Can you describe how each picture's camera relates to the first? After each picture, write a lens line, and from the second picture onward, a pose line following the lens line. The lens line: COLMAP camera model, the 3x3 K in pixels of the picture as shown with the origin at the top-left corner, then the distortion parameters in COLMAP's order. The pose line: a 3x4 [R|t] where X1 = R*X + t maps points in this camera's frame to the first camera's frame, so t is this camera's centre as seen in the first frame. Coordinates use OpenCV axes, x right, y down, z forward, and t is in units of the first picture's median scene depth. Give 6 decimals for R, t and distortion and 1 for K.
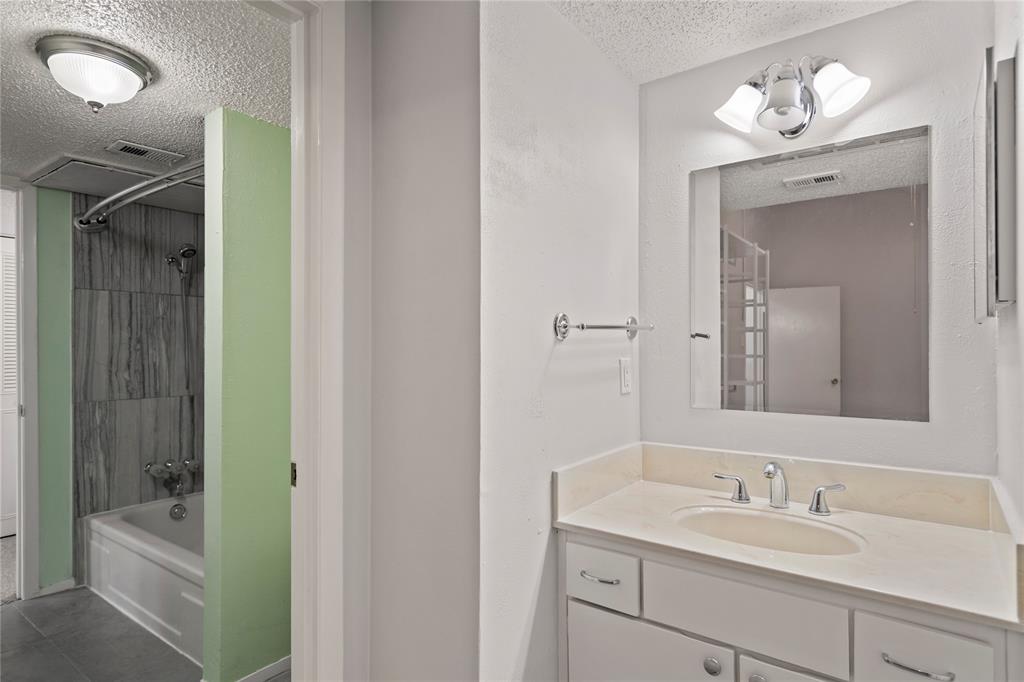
lens RADIAL K [[559.7, 0, 511.6], [0, 559.7, 357.2], [0, 0, 1]] dist [0.019572, -0.001660]
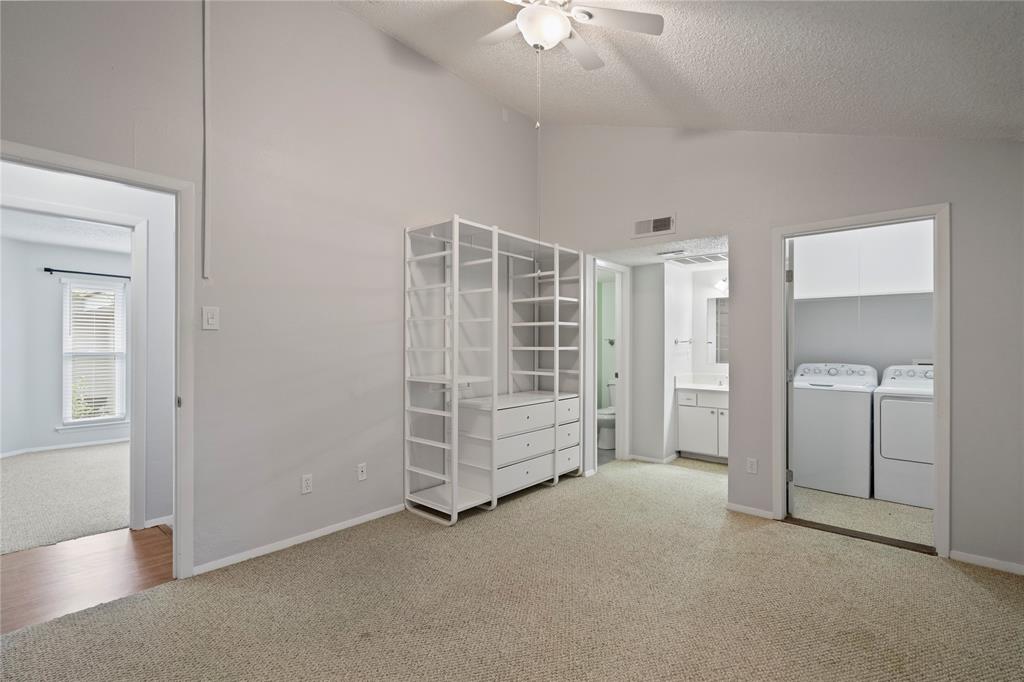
lens RADIAL K [[468.7, 0, 508.7], [0, 468.7, 344.7], [0, 0, 1]] dist [0.000118, 0.000174]
pose [[0.997857, 0.005634, -0.065192, -0.956900], [-0.005705, 0.999983, -0.000905, -0.022565], [0.065186, 0.001275, 0.997872, -2.642889]]
